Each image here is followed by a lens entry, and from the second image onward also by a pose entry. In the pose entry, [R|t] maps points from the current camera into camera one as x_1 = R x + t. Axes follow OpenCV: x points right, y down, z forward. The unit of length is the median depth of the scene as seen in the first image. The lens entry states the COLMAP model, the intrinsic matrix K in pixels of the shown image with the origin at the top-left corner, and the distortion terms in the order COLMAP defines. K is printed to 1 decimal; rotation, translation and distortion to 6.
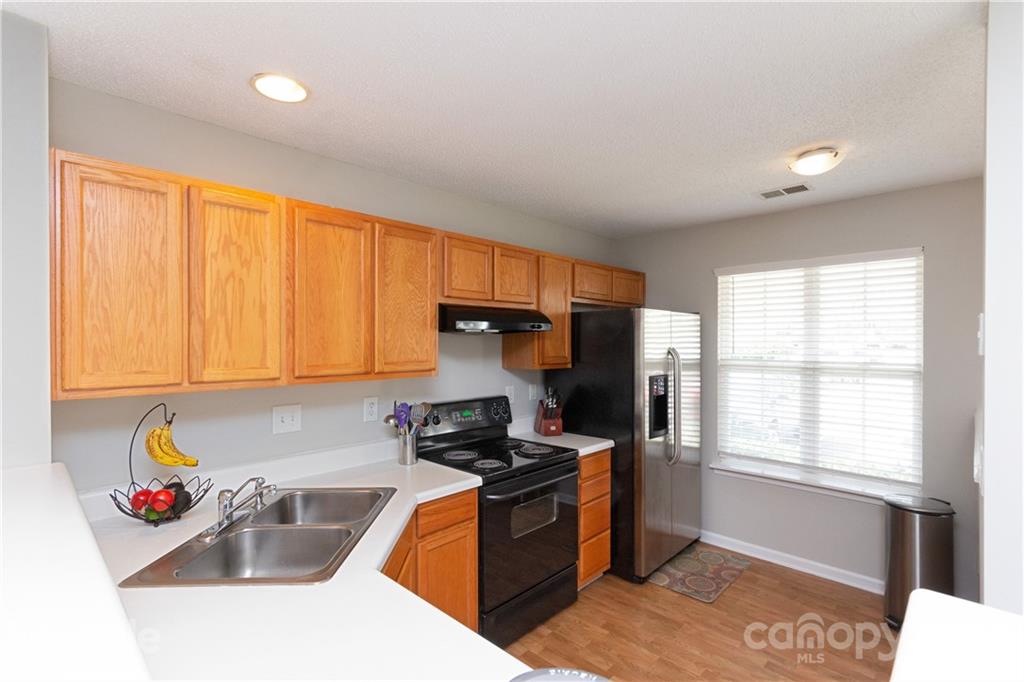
lens RADIAL K [[470.5, 0, 513.5], [0, 470.5, 341.0], [0, 0, 1]] dist [0.000356, 0.000069]
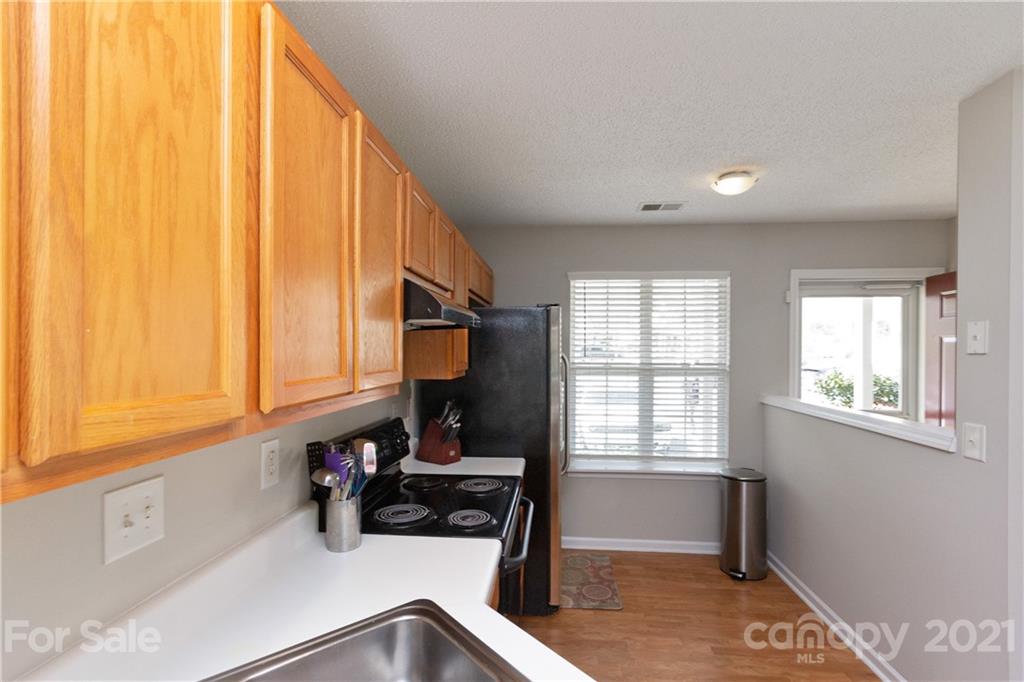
lens RADIAL K [[474.6, 0, 517.4], [0, 474.6, 349.2], [0, 0, 1]] dist [0.001468, 0.000972]
pose [[0.776889, 0.003336, 0.629629, -0.339621], [-0.005543, 0.999983, 0.001542, 0.010088], [-0.629613, -0.004688, 0.776894, 0.326140]]
